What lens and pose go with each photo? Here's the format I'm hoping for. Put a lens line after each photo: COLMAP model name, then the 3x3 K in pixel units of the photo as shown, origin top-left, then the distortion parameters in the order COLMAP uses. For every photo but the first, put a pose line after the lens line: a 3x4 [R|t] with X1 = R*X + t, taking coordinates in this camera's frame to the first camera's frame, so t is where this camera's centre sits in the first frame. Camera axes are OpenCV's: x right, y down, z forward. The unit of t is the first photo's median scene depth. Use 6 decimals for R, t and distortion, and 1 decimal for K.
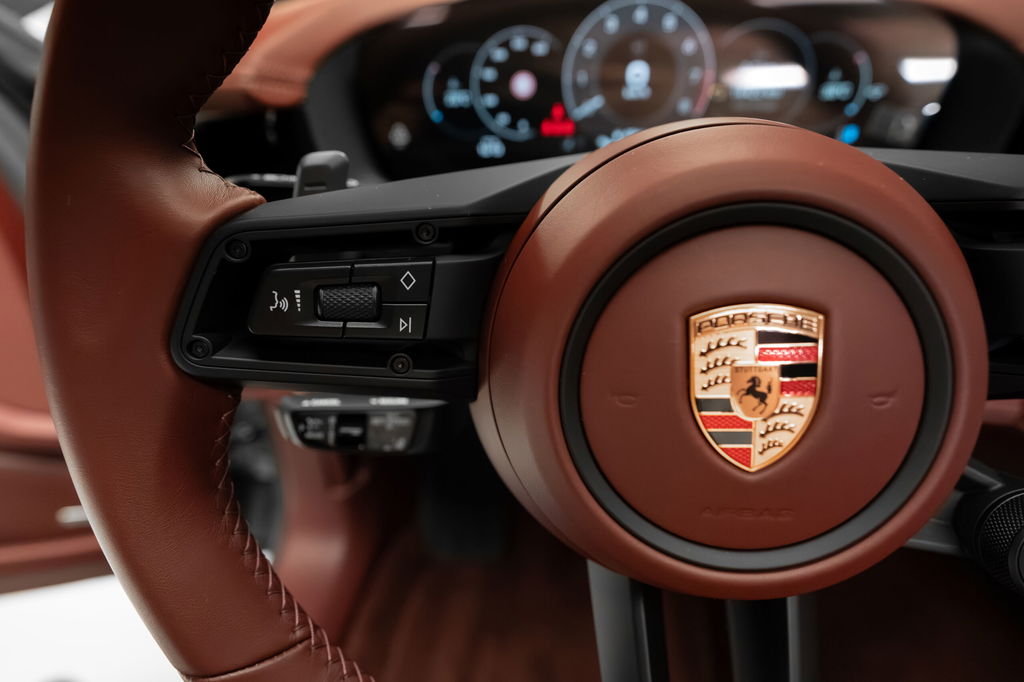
lens RADIAL K [[608.7, 0, 500.3], [0, 608.7, 339.3], [0, 0, 1]] dist [-0.007654, -0.000746]
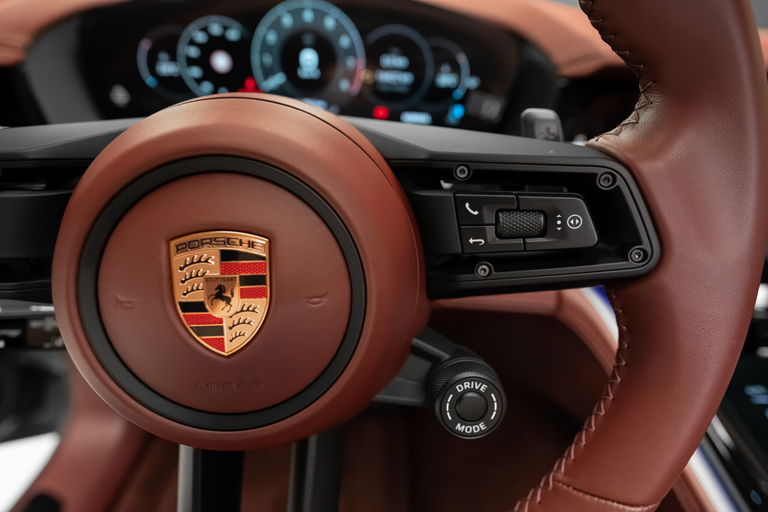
lens RADIAL K [[452.6, 0, 384.0], [0, 452.6, 256.0], [0, 0, 1]] dist [-0.001307, 0.000722]
pose [[0.984846, -0.005655, 0.173339, 0.337670], [0.005617, 0.999984, 0.000711, -0.000533], [-0.173340, 0.000273, 0.984862, -0.026359]]
